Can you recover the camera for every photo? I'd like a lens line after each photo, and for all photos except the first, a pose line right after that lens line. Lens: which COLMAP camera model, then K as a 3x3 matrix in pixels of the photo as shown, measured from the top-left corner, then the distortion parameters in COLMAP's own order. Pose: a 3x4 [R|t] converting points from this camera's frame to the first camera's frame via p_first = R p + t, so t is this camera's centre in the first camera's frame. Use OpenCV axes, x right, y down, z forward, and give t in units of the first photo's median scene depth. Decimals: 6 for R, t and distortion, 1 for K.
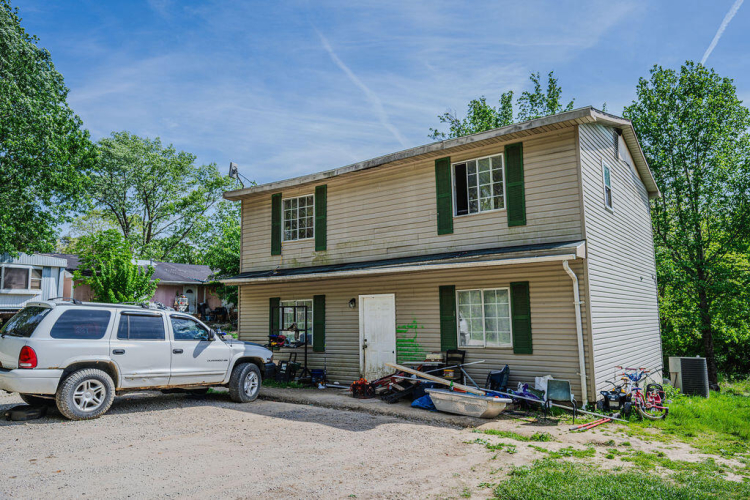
lens RADIAL K [[534.6, 0, 377.3], [0, 534.6, 245.5], [0, 0, 1]] dist [-0.003119, 0.000525]
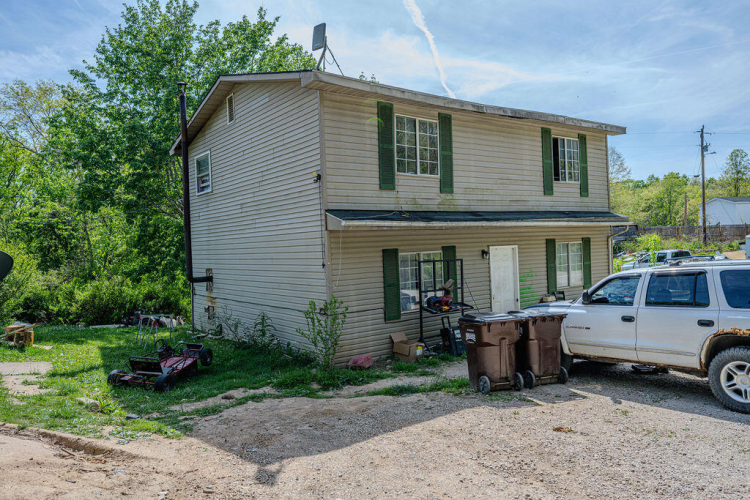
lens RADIAL K [[534.6, 0, 377.3], [0, 534.6, 245.5], [0, 0, 1]] dist [-0.003119, 0.000525]
pose [[0.307339, 0.001098, 0.951600, -0.940657], [-0.098671, 0.994646, 0.030720, 0.076688], [-0.946471, -0.103337, 0.305801, 0.841749]]
